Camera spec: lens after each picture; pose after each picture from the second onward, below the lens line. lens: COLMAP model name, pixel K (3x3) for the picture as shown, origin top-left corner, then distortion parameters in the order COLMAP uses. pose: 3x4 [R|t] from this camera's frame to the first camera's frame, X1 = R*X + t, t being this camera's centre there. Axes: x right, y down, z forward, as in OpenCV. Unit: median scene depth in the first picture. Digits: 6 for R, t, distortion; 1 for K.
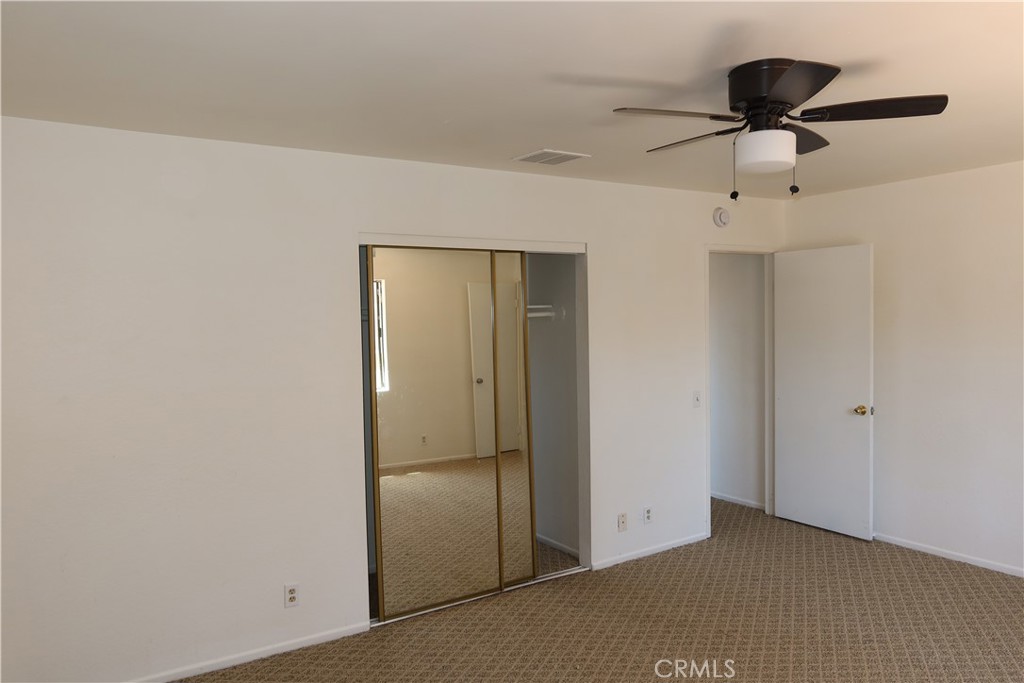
lens RADIAL K [[710.2, 0, 508.4], [0, 710.2, 354.9], [0, 0, 1]] dist [-0.023202, 0.011937]
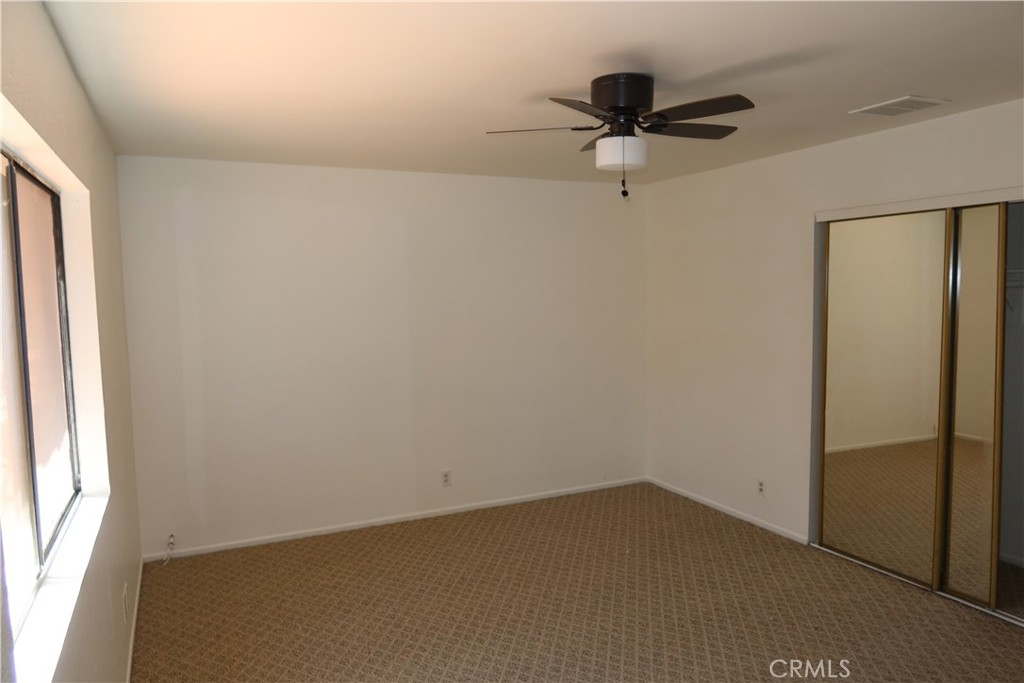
lens RADIAL K [[710.2, 0, 508.4], [0, 710.2, 354.9], [0, 0, 1]] dist [-0.023202, 0.011937]
pose [[-0.124974, 0.112249, -0.985790, 1.005988], [-0.040214, 0.992190, 0.118076, -0.052064], [0.991345, 0.054399, -0.119484, 0.622112]]
